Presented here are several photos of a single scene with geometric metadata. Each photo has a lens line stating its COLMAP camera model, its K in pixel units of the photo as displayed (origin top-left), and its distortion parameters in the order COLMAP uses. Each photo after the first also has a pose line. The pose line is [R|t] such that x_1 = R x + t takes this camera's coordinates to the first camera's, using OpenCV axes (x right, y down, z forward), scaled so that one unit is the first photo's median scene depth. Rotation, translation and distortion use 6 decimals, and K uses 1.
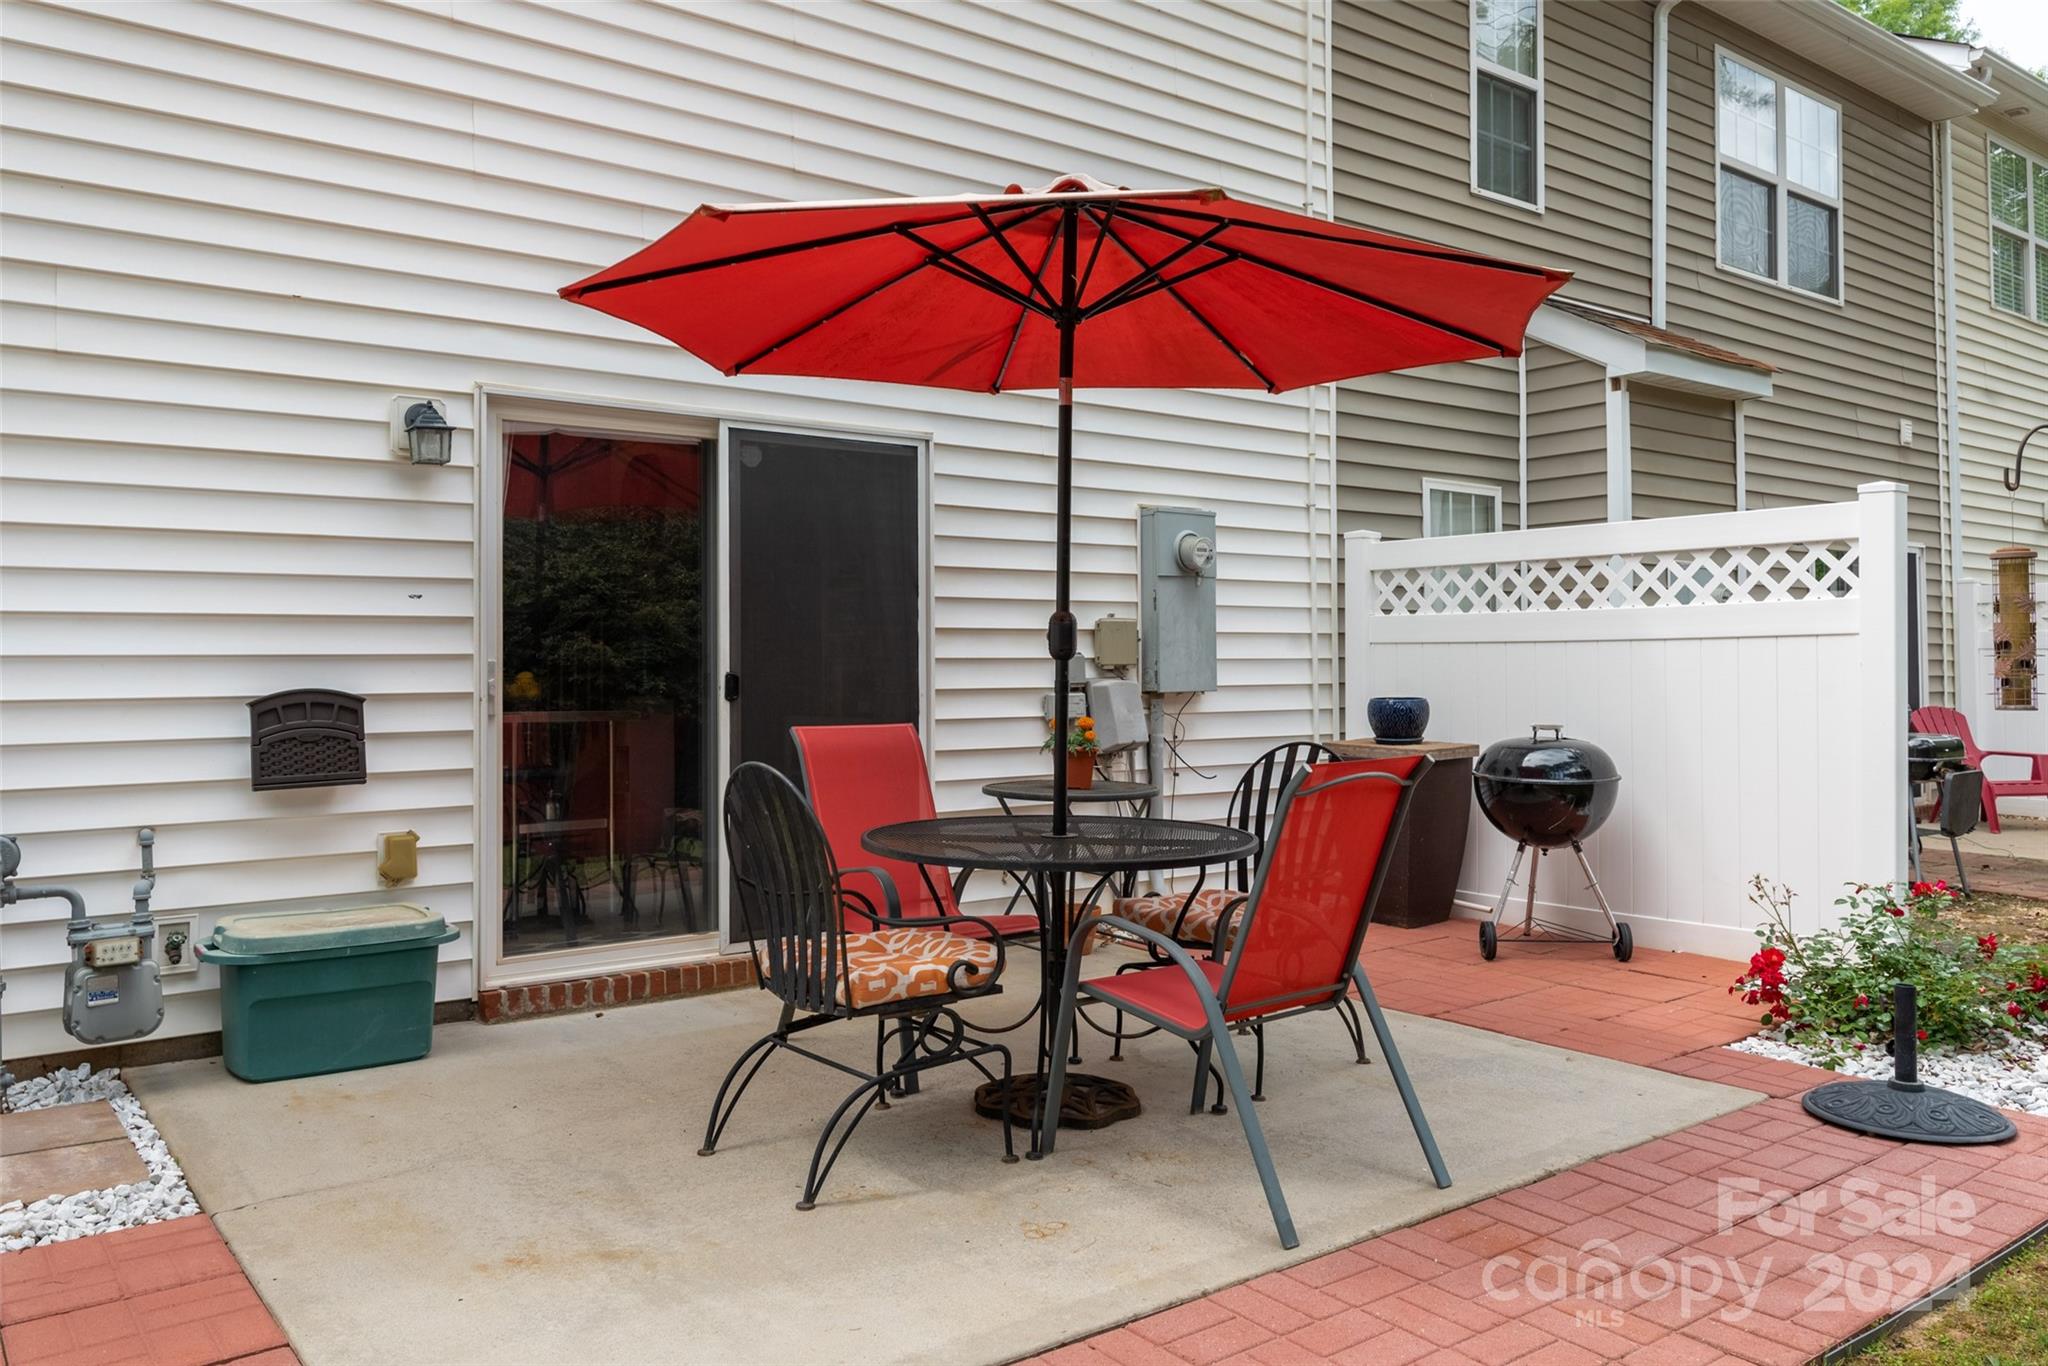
lens RADIAL K [[1522.3, 0, 1018.6], [0, 1522.3, 640.3], [0, 0, 1]] dist [-0.000100, 0.003619]
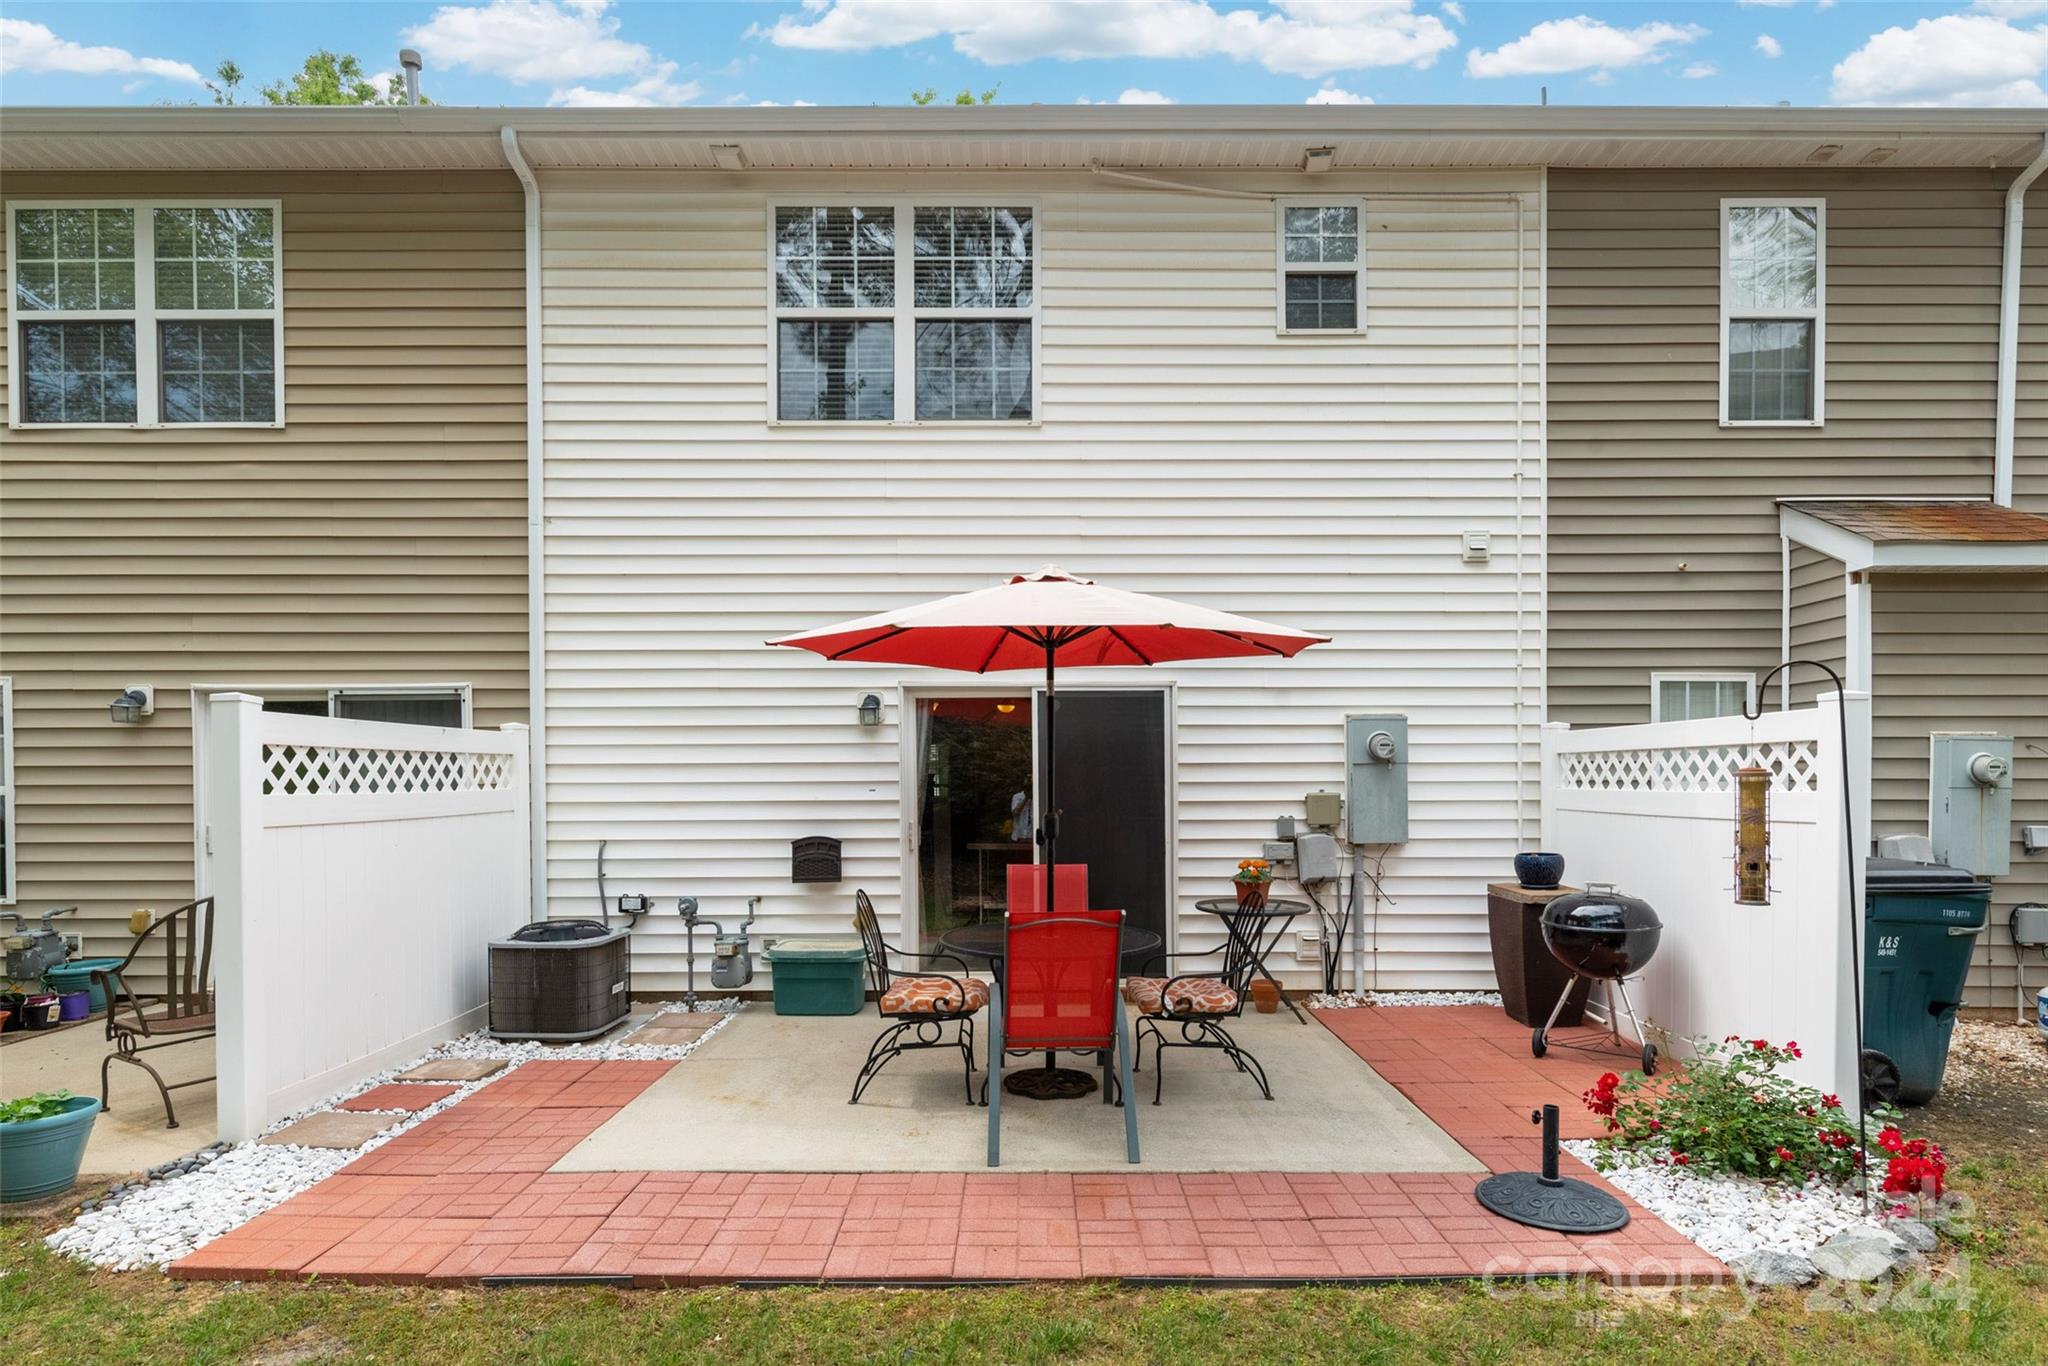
lens RADIAL K [[1073.6, 0, 1019.5], [0, 1073.6, 804.8], [0, 0, 1]] dist [0.002347, 0.000112]
pose [[0.792946, 0.015654, -0.609090, 0.569354], [0.010591, 0.999165, 0.039468, -0.057436], [0.609200, -0.037747, 0.792118, -0.010600]]
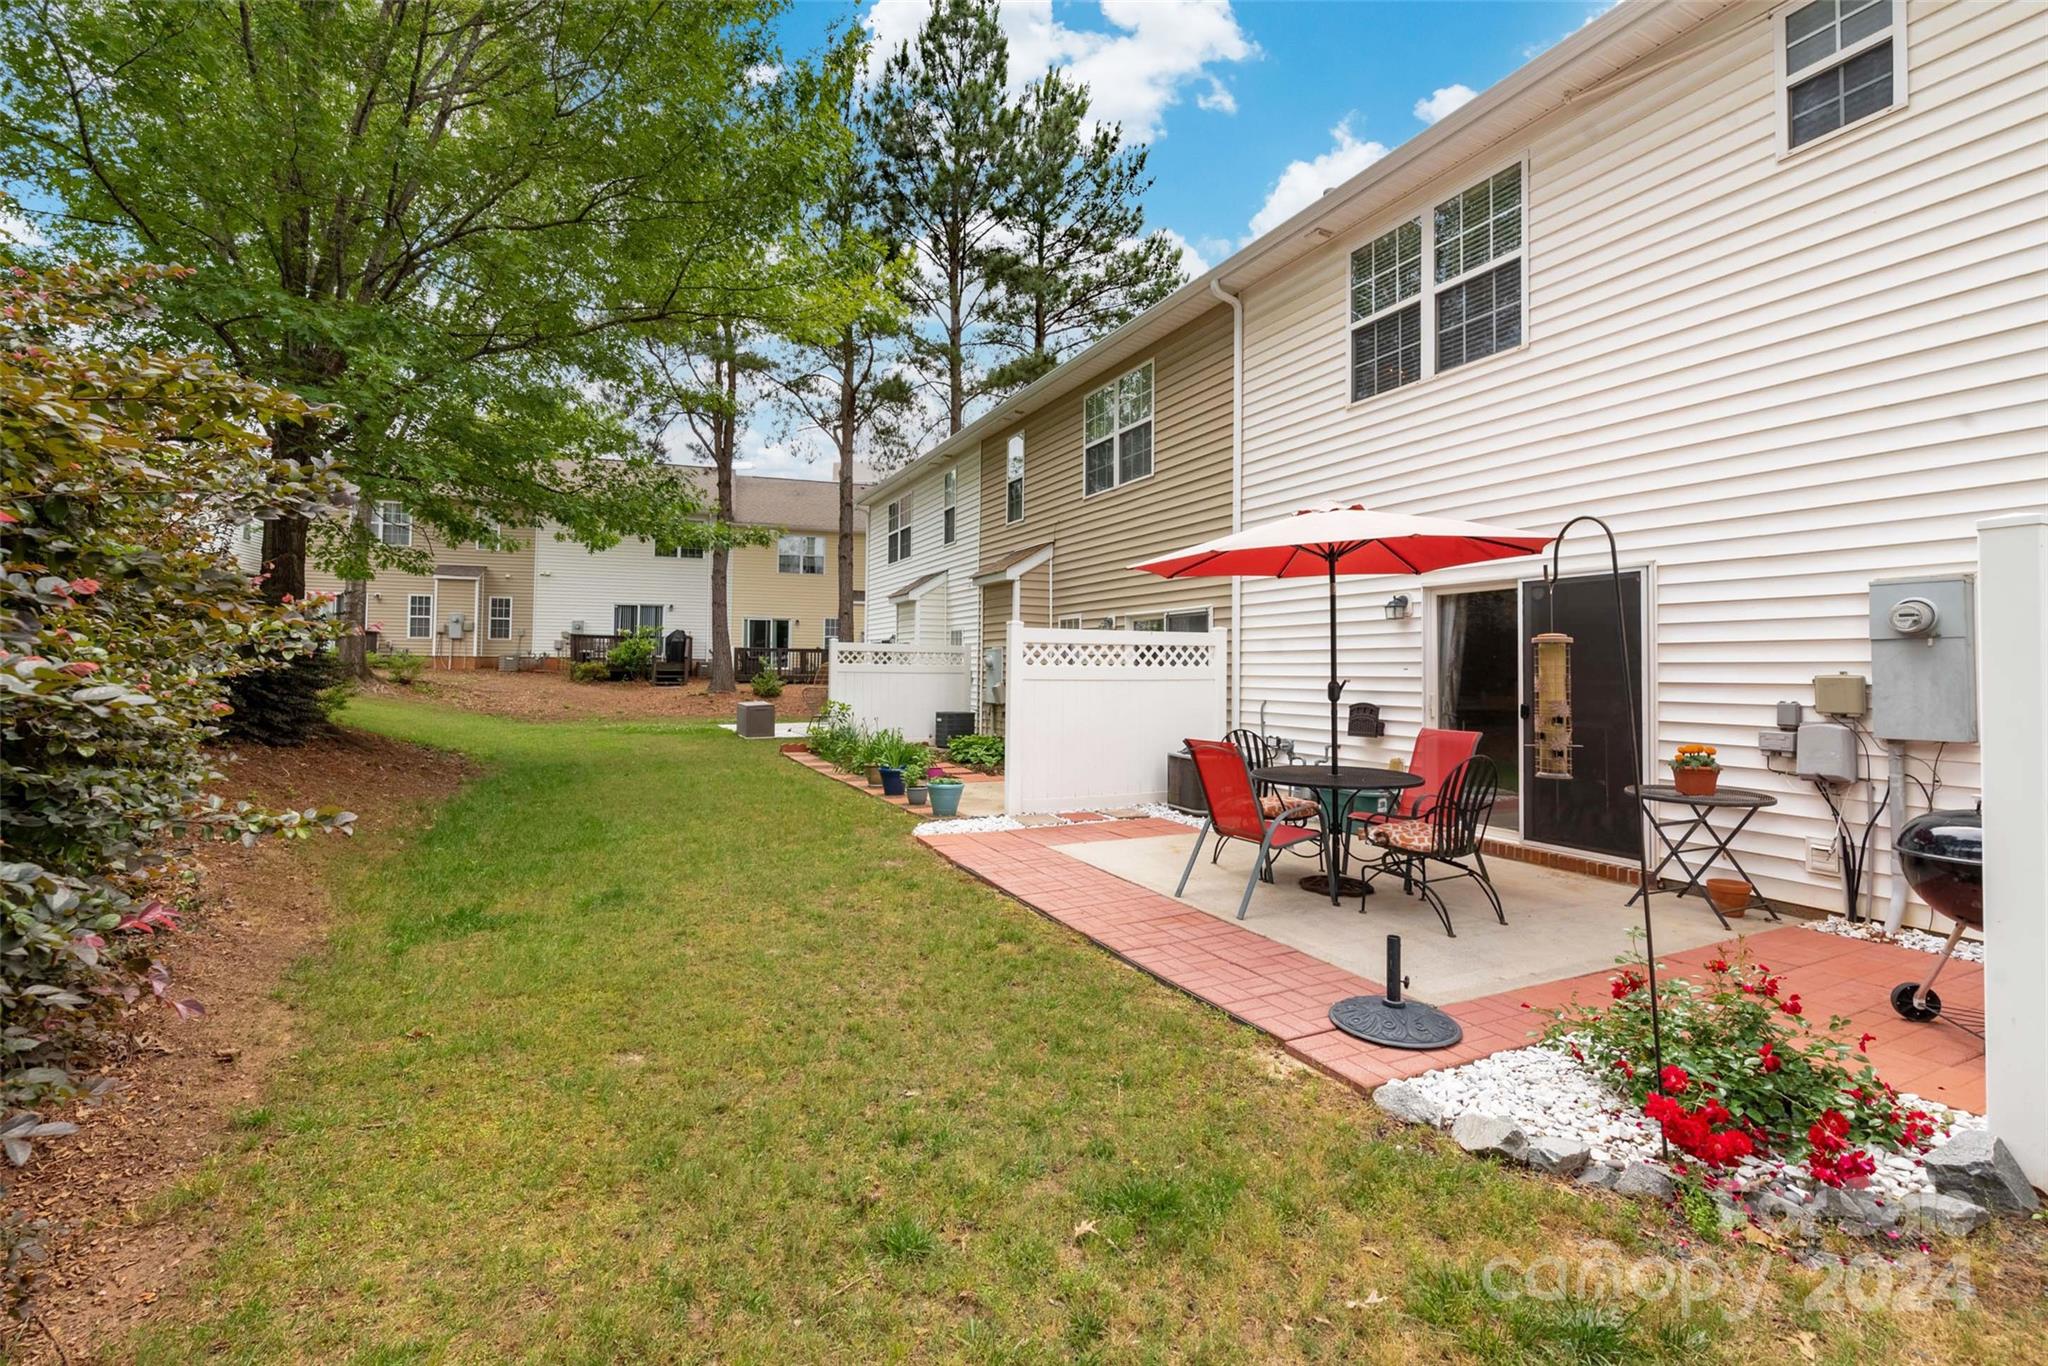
lens RADIAL K [[900.1, 0, 1018.7], [0, 900.1, 669.9], [0, 0, 1]] dist [0.001406, 0.000233]
pose [[-0.215362, 0.001943, -0.976532, 1.130891], [0.009234, 0.999957, -0.000047, -0.030293], [0.976491, -0.009028, -0.215370, 0.619925]]
